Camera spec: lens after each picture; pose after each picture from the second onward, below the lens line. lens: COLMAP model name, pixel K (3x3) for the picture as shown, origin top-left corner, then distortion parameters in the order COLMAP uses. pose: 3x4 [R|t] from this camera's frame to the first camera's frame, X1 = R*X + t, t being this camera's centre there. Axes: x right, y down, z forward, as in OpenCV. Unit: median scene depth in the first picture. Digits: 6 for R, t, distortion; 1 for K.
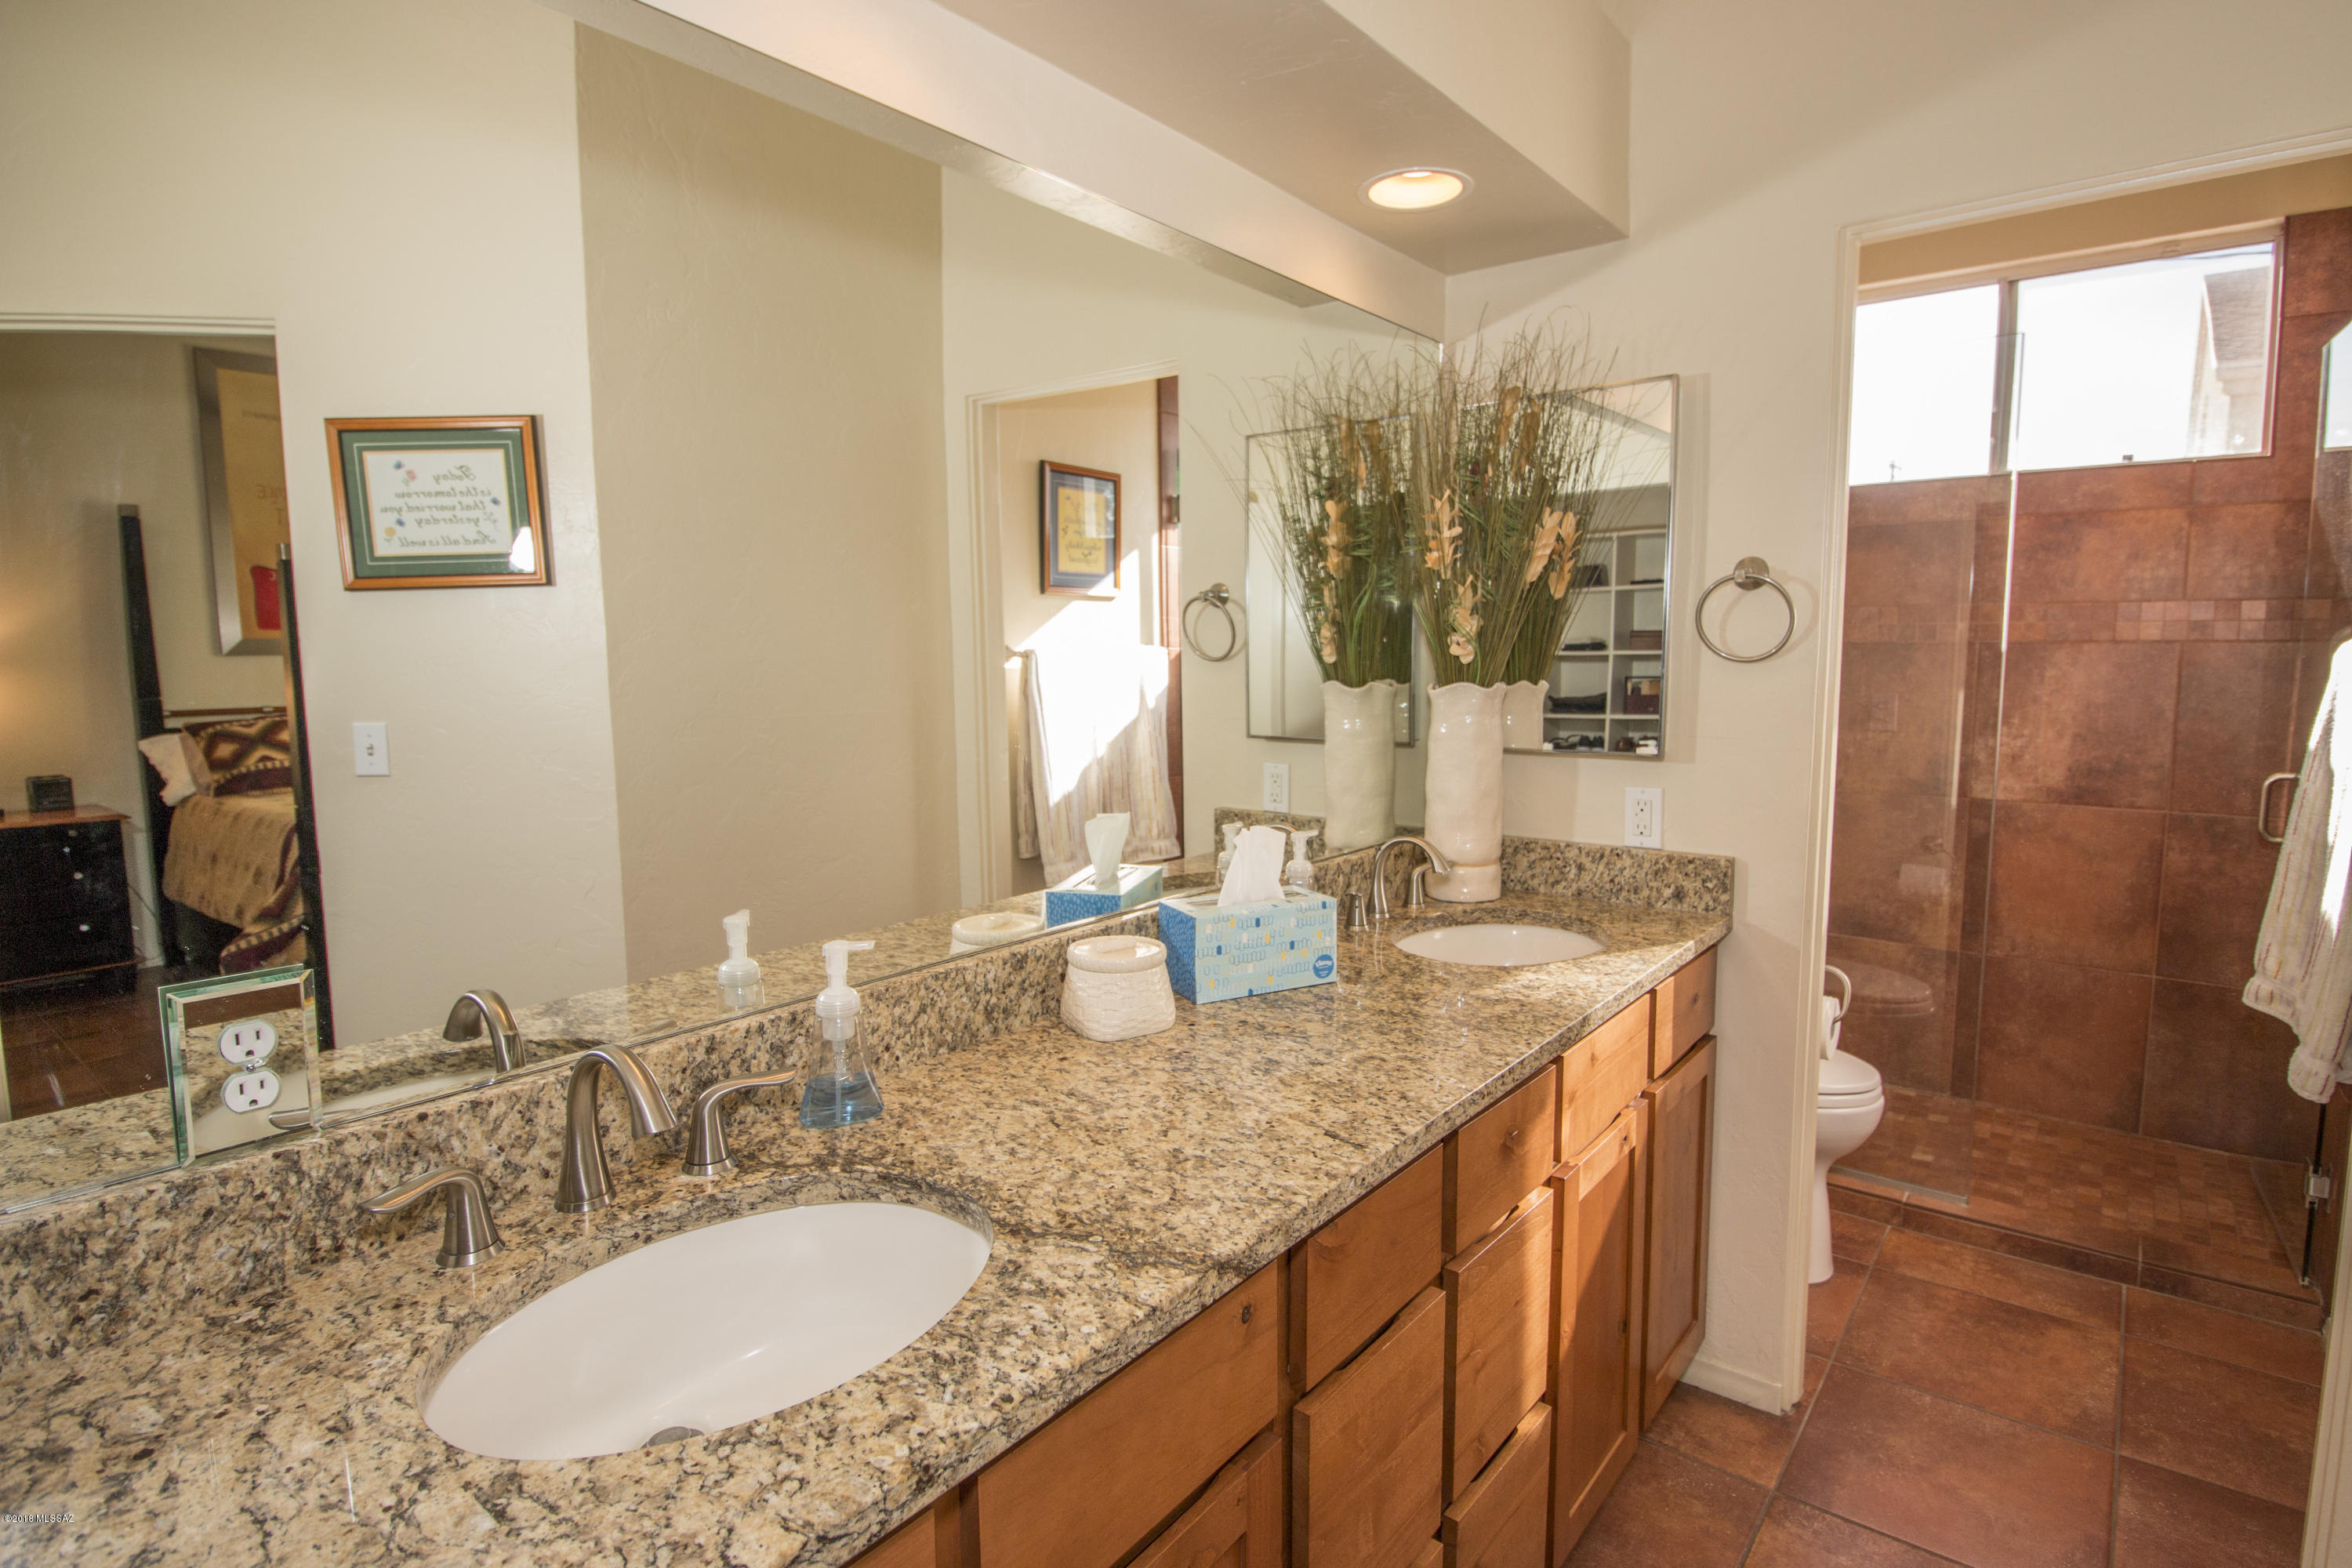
lens RADIAL K [[1132.4, 0, 1199.5], [0, 1132.4, 790.8], [0, 0, 1]] dist [-0.003322, -0.009640]
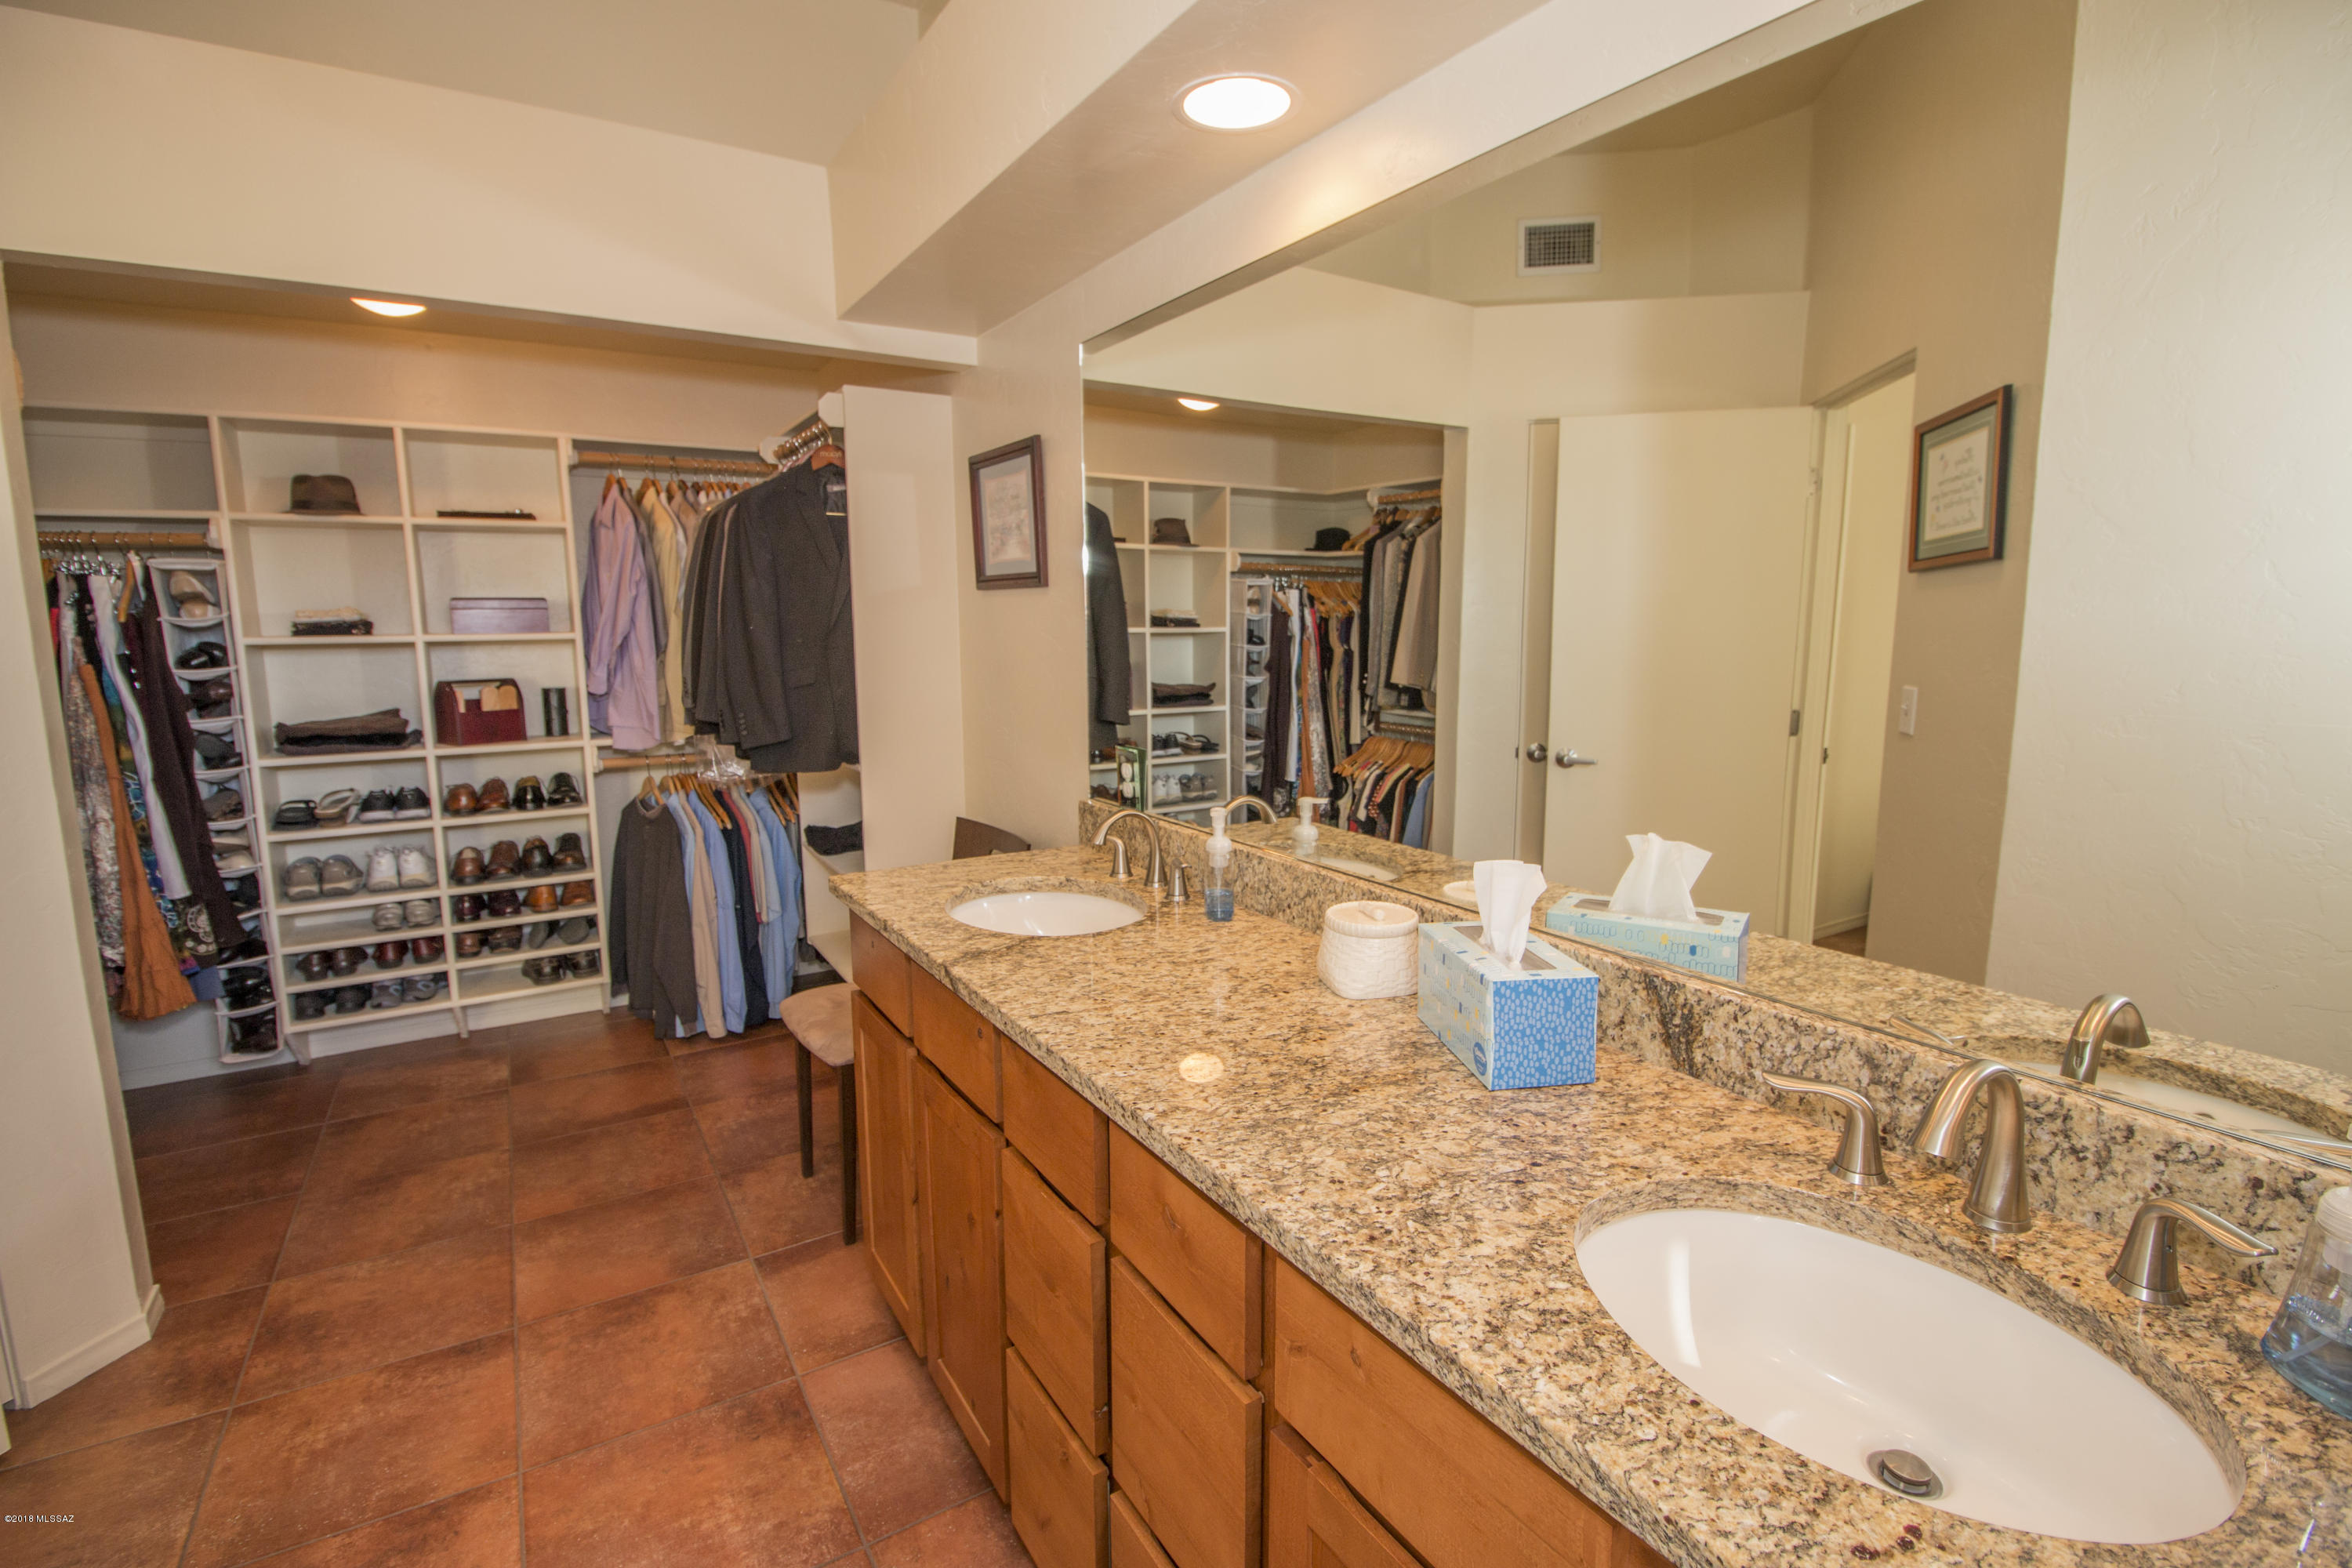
lens RADIAL K [[1080.7, 0, 1197.0], [0, 1080.7, 771.7], [0, 0, 1]] dist [-0.003003, -0.011061]
pose [[-0.314134, 0.144578, -0.938305, 1.189651], [-0.099776, 0.977835, 0.184072, -0.211417], [0.944121, 0.151444, -0.292746, 1.460325]]
